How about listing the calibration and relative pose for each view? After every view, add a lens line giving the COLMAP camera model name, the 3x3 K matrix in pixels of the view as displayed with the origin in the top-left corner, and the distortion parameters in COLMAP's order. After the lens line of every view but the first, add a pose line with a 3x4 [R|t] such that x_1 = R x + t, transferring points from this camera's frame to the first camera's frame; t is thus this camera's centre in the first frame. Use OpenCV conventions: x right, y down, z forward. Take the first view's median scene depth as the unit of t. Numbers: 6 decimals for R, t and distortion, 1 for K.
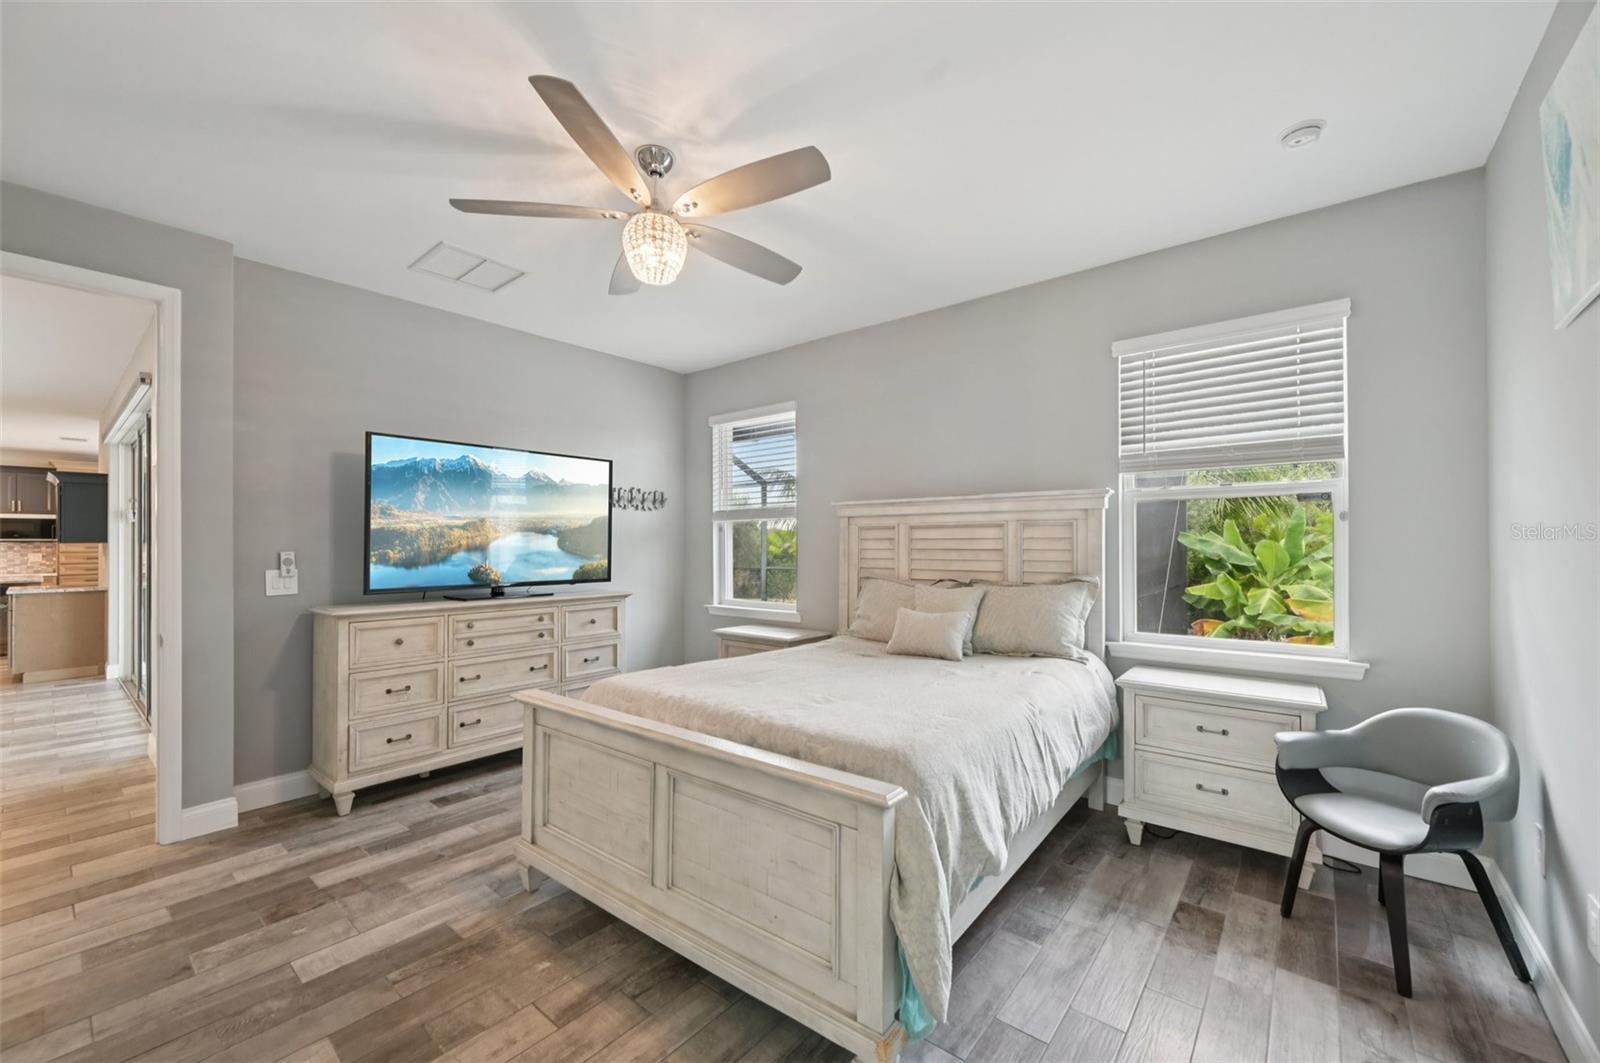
lens RADIAL K [[623.2, 0, 802.9], [0, 623.2, 536.6], [0, 0, 1]] dist [-0.002539, -0.000254]
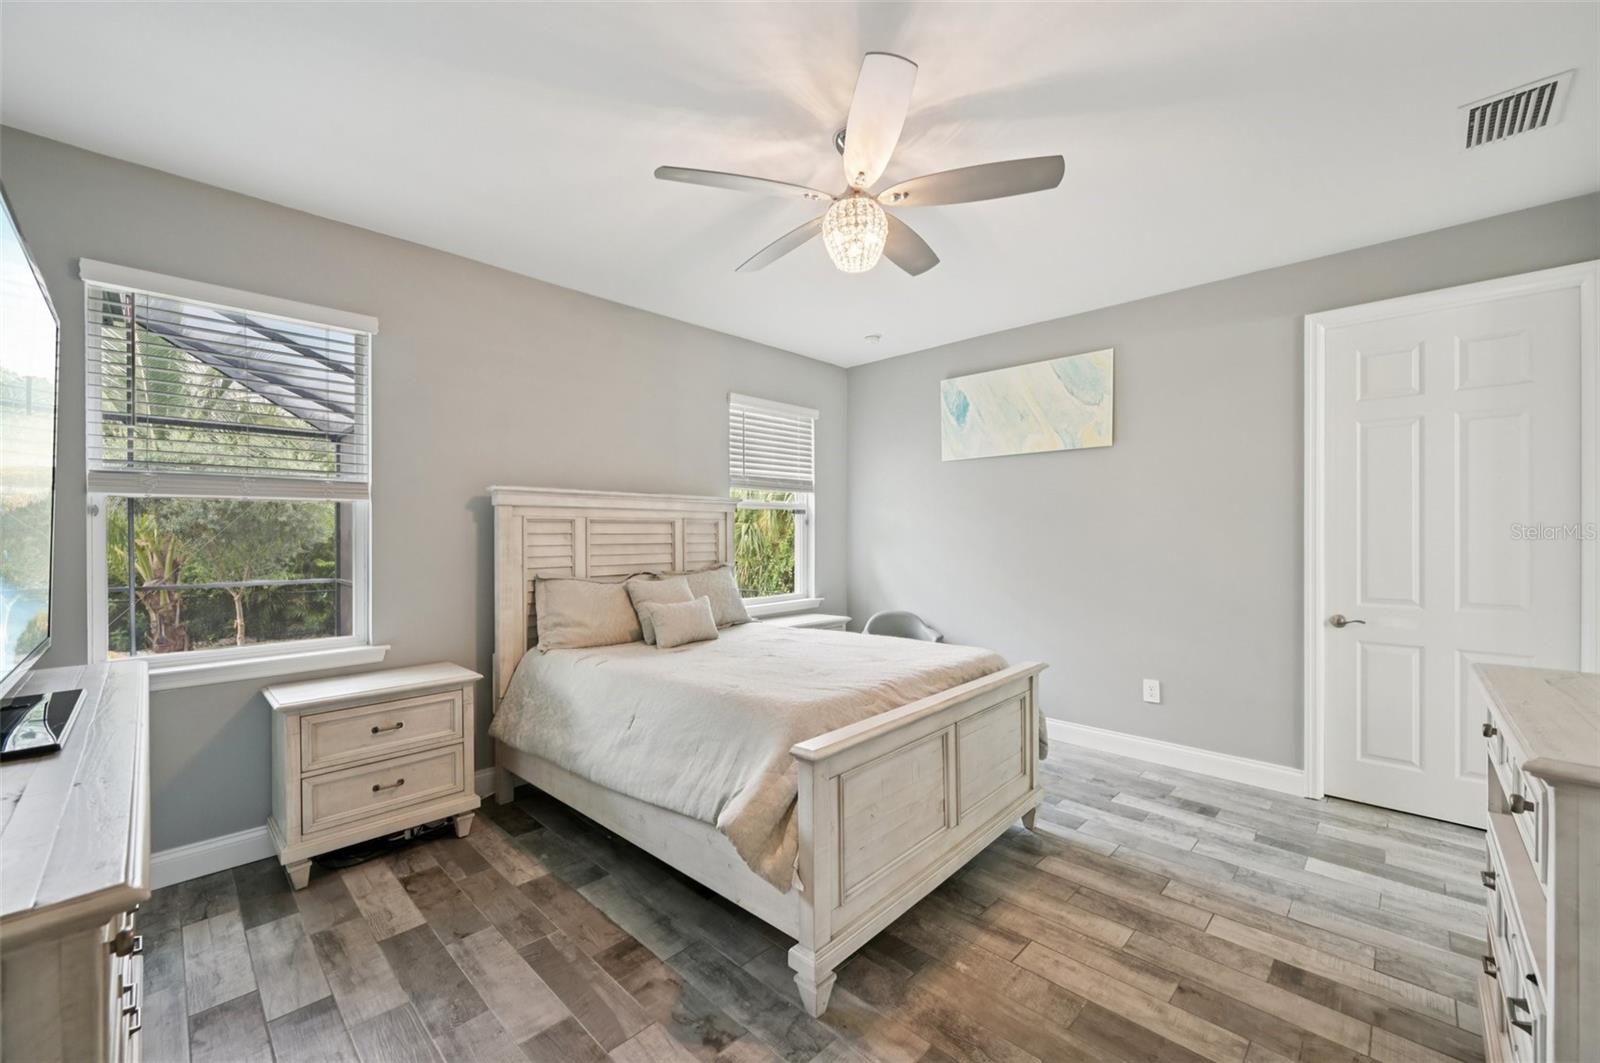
lens RADIAL K [[635.0, 0, 803.0], [0, 635.0, 535.8], [0, 0, 1]] dist [-0.000604, 0.000003]
pose [[0.081747, 0.001595, 0.996652, -0.731844], [-0.005147, 0.999986, -0.001179, 0.005934], [-0.996640, -0.005033, 0.081754, 0.595700]]
